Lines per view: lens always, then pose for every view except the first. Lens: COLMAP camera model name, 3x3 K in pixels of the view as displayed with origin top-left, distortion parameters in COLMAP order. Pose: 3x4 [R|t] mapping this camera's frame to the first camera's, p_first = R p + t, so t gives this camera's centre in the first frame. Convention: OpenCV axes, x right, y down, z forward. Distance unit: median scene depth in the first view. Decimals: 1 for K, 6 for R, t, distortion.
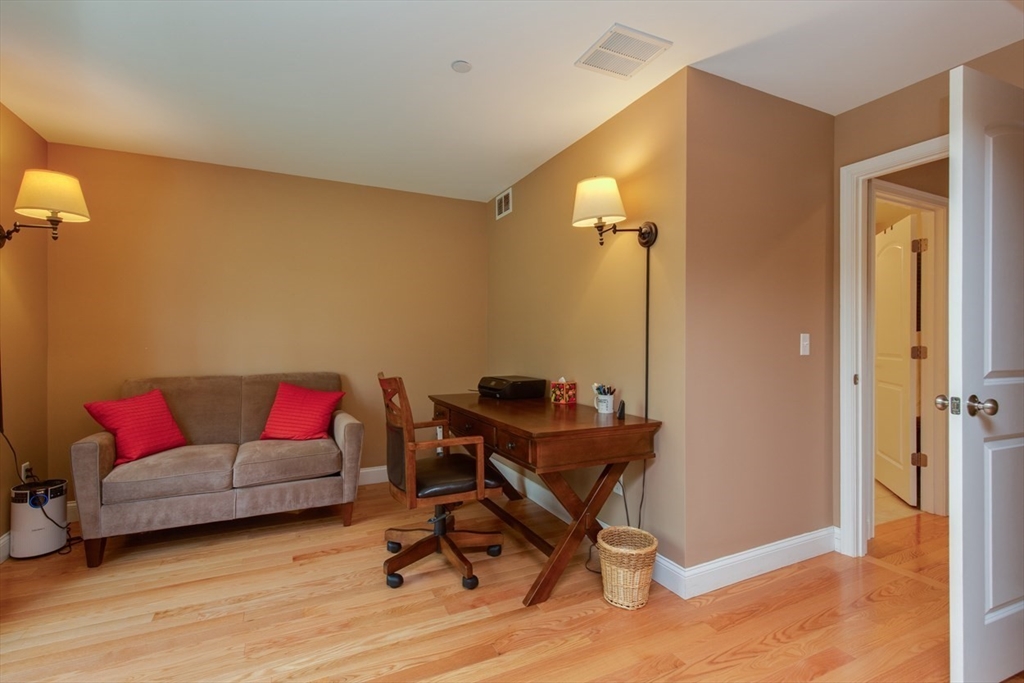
lens RADIAL K [[465.8, 0, 509.9], [0, 465.8, 338.3], [0, 0, 1]] dist [0.002419, -0.000634]
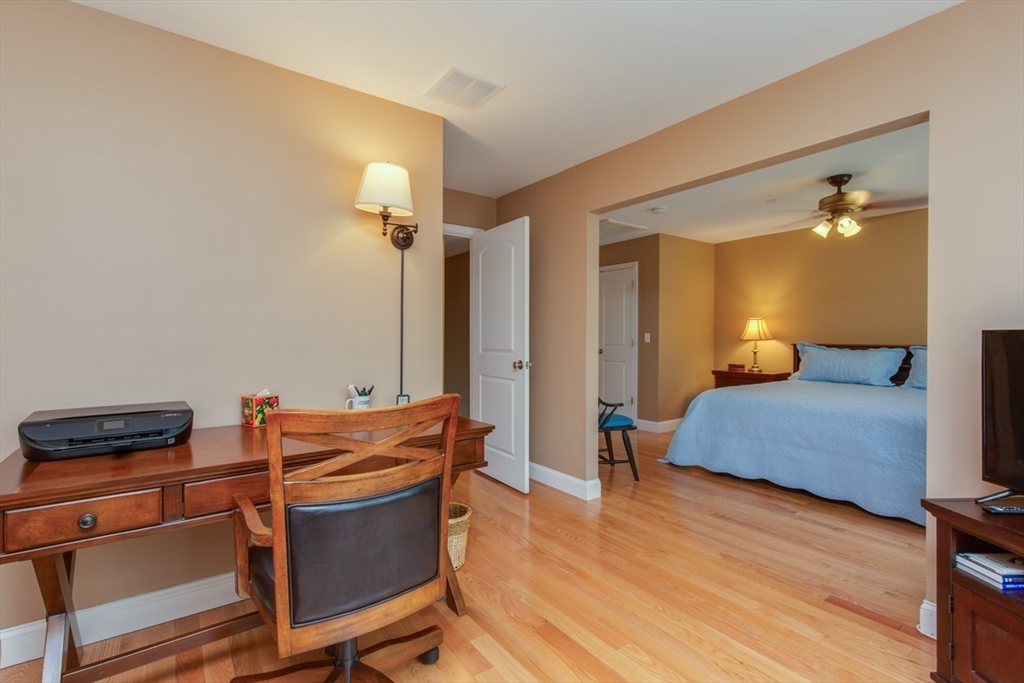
lens RADIAL K [[465.8, 0, 509.9], [0, 465.8, 338.3], [0, 0, 1]] dist [0.002419, -0.000634]
pose [[-0.162956, -0.005385, 0.986619, -0.776478], [-0.007067, 0.999966, 0.004290, 0.001908], [-0.986608, -0.006273, -0.162988, 0.899764]]
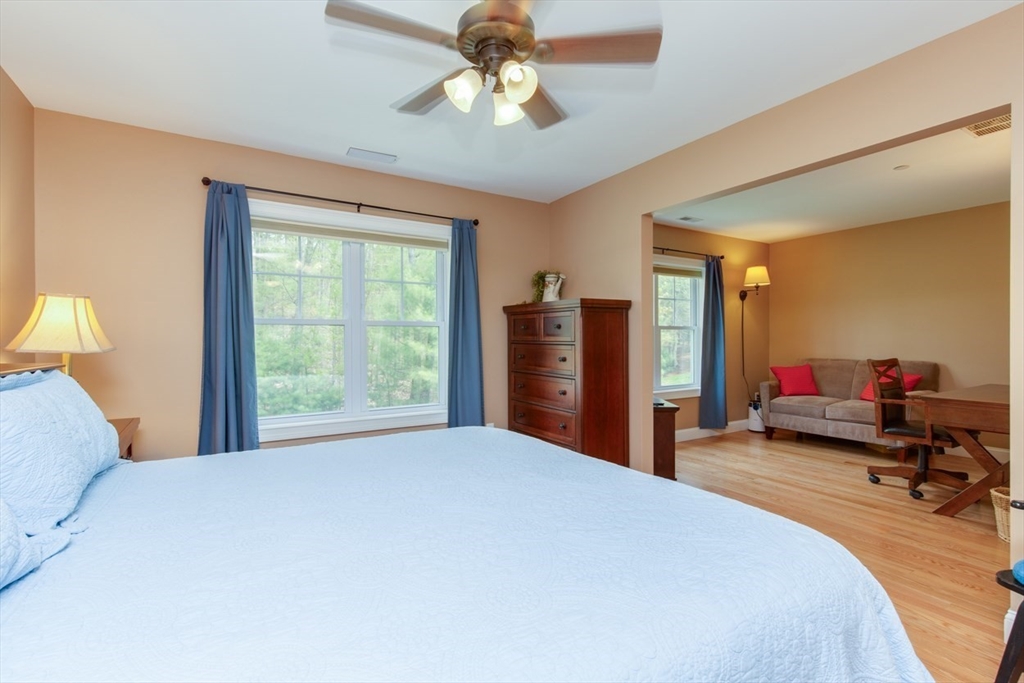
lens RADIAL K [[465.8, 0, 509.9], [0, 465.8, 338.3], [0, 0, 1]] dist [0.002419, -0.000634]
pose [[0.091737, -0.000413, -0.995783, 1.196146], [0.009106, 0.999958, 0.000424, -0.006128], [0.995742, -0.009106, 0.091736, -0.427828]]
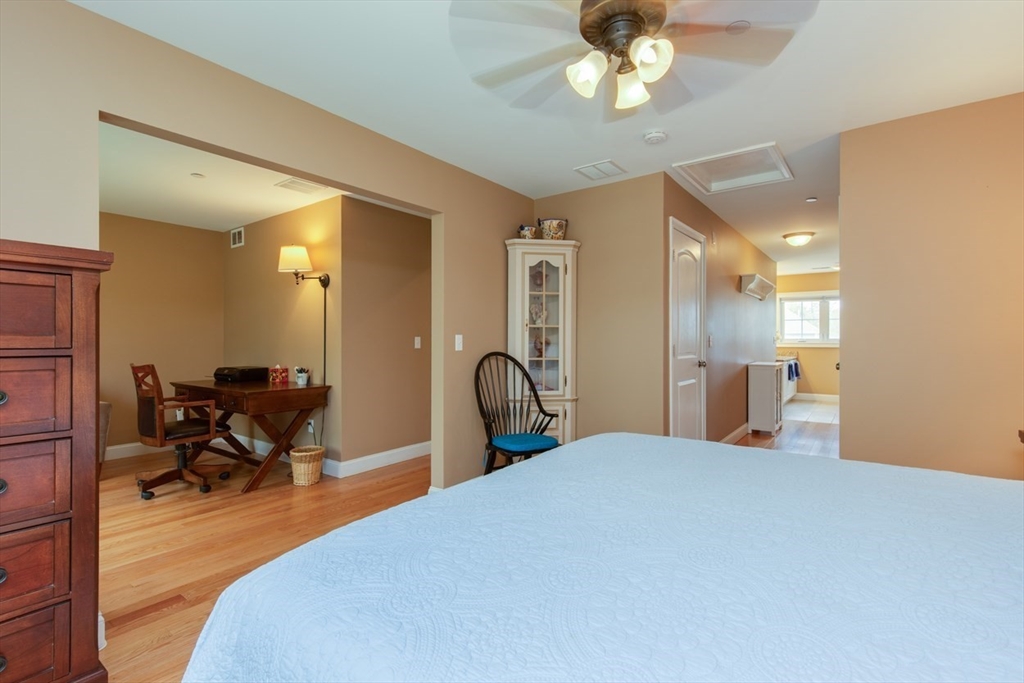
lens RADIAL K [[465.8, 0, 509.9], [0, 465.8, 338.3], [0, 0, 1]] dist [0.002419, -0.000634]
pose [[0.887350, -0.002177, 0.461091, 0.100079], [-0.000132, 0.999988, 0.004977, -0.013145], [-0.461096, -0.004477, 0.887339, -0.854470]]
